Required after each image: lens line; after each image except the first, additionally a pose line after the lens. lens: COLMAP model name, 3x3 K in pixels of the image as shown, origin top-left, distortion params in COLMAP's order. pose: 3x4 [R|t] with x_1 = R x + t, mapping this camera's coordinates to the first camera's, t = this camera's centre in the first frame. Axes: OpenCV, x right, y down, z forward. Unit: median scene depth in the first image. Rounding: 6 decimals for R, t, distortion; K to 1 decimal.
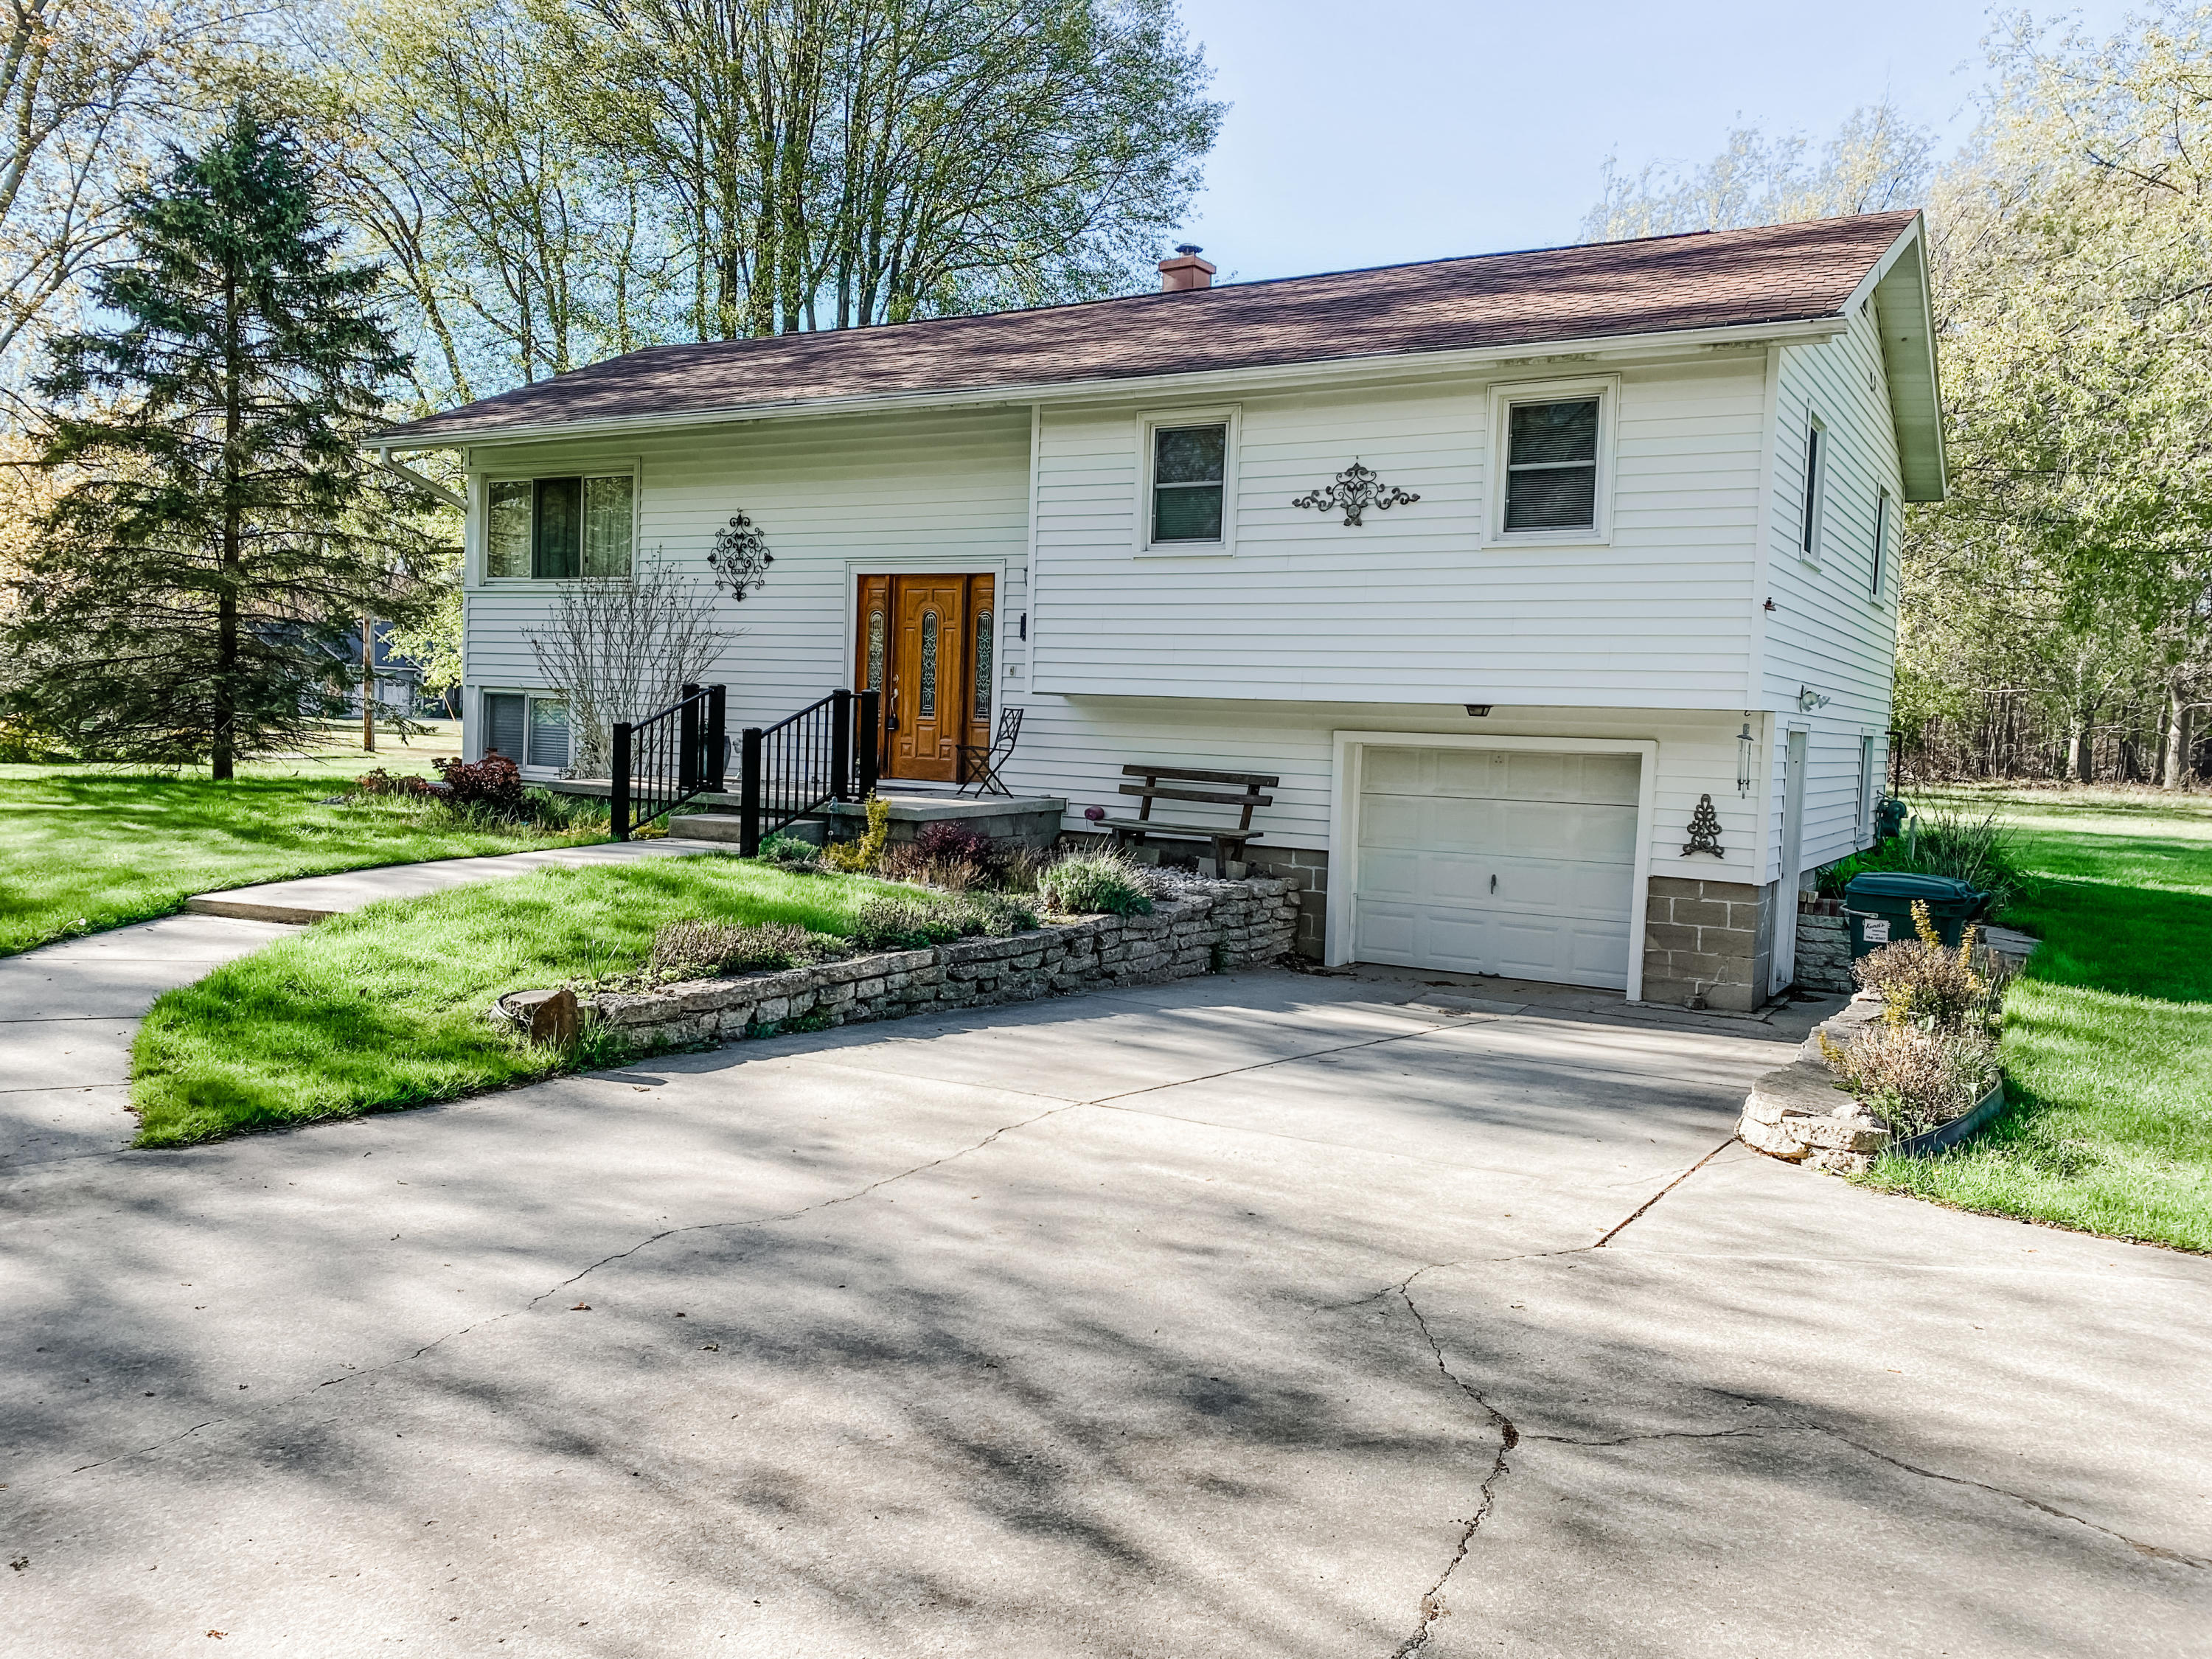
lens RADIAL K [[1687.7, 0, 1094.4], [0, 1687.7, 849.6], [0, 0, 1]] dist [0.048288, -0.064804]
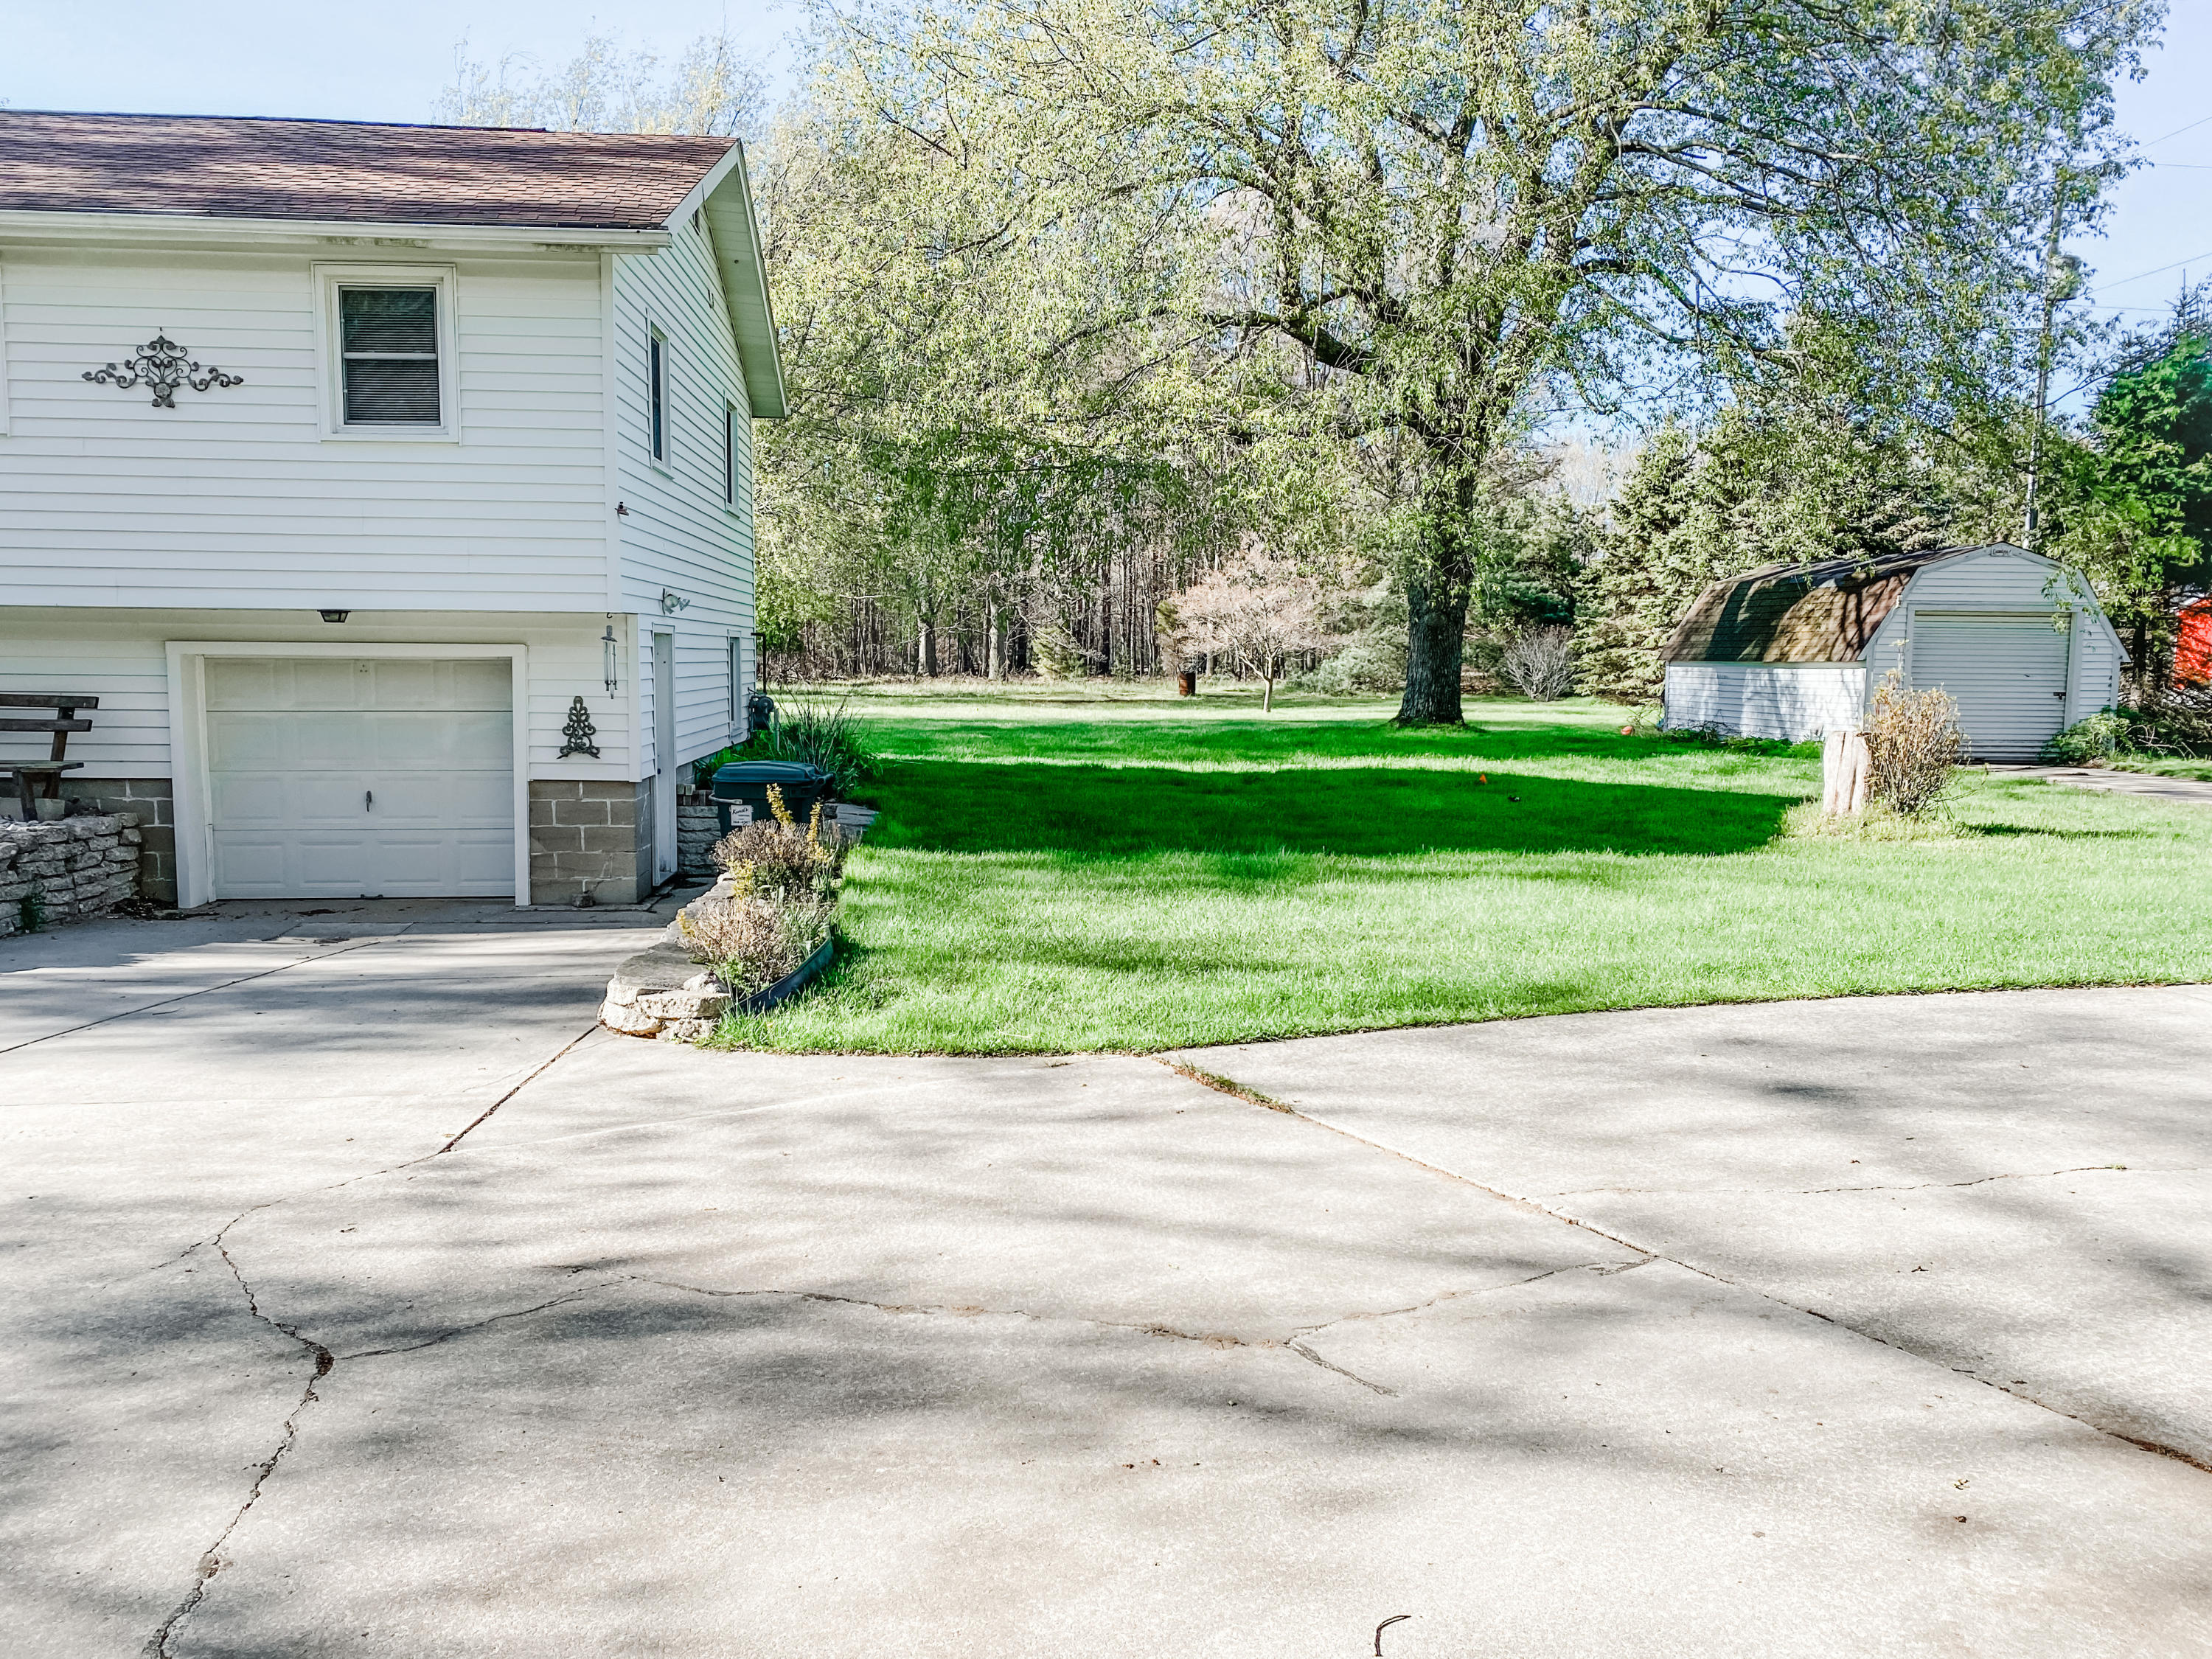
lens RADIAL K [[1687.7, 0, 1102.9], [0, 1687.7, 842.8], [0, 0, 1]] dist [0.048288, -0.064804]
pose [[0.815159, -0.092556, 0.571794, 0.024042], [0.064910, 0.995530, 0.068610, 0.004822], [-0.575588, -0.018813, 0.817523, -0.008949]]
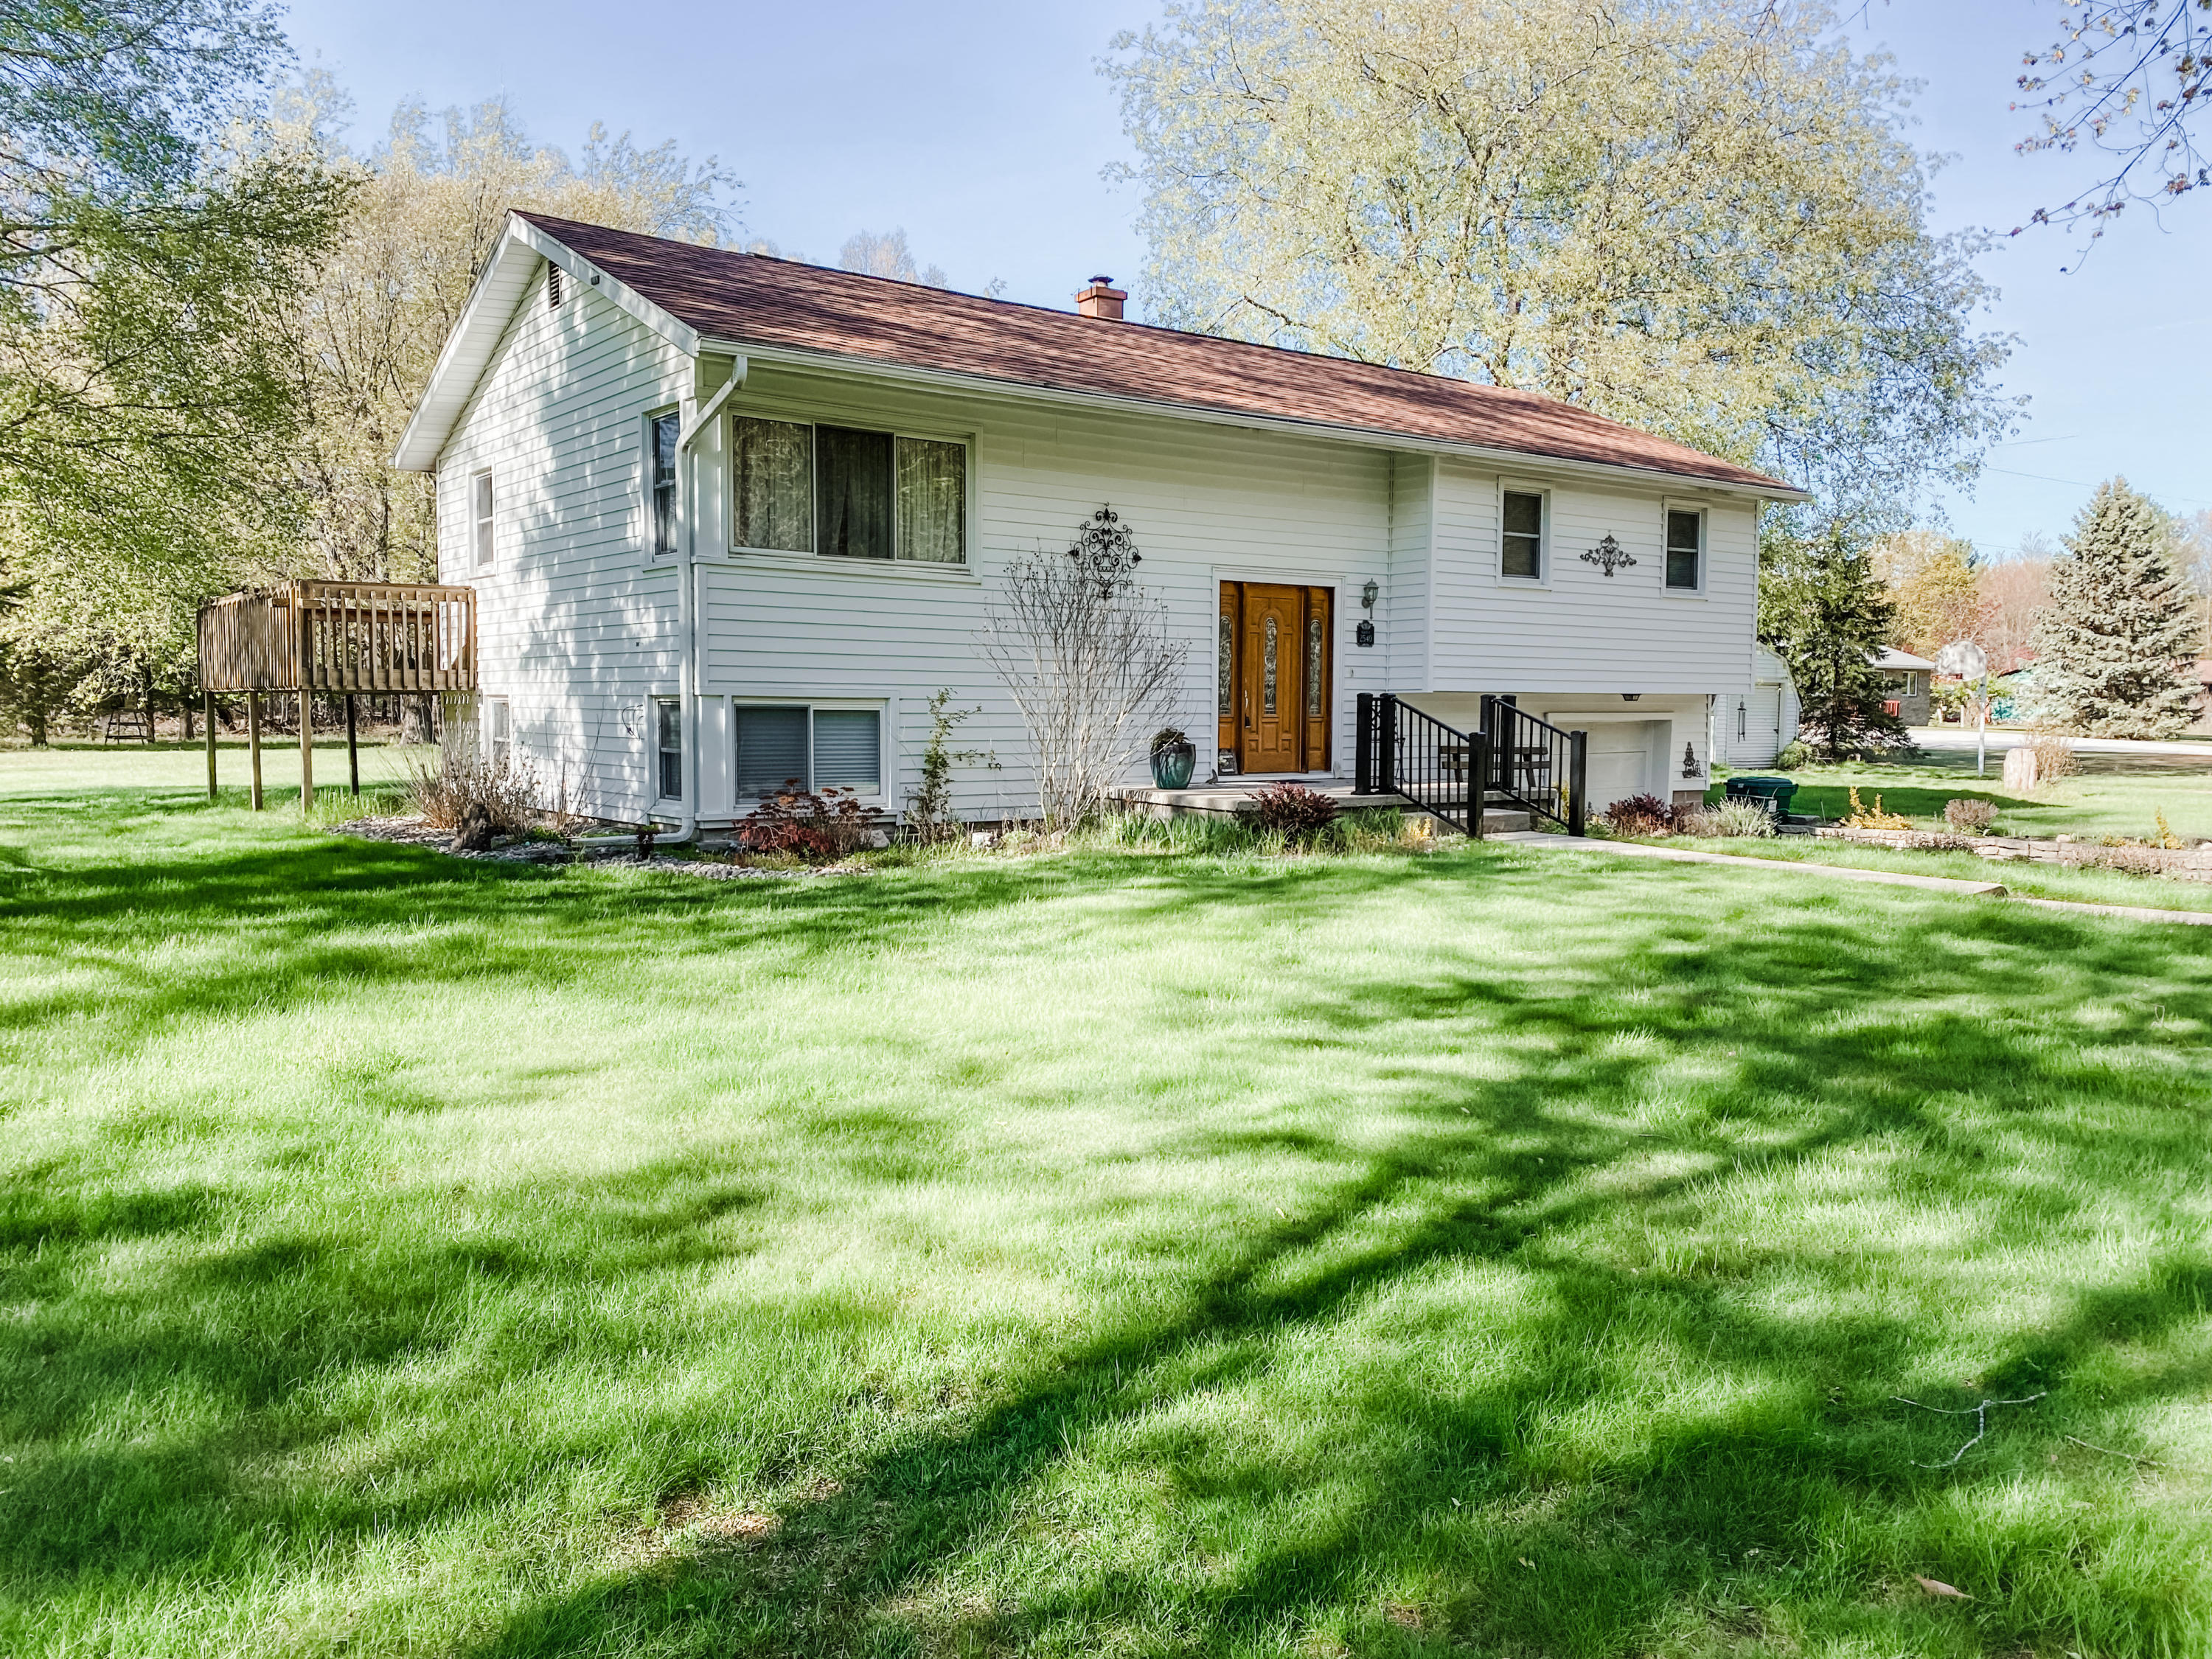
lens RADIAL K [[1687.7, 0, 1100.8], [0, 1687.7, 821.9], [0, 0, 1]] dist [0.048288, -0.064804]
pose [[0.385745, -0.096363, 0.917559, -1.437961], [0.083131, 0.994115, 0.069454, -0.118772], [-0.918853, 0.049486, 0.391485, 0.848091]]
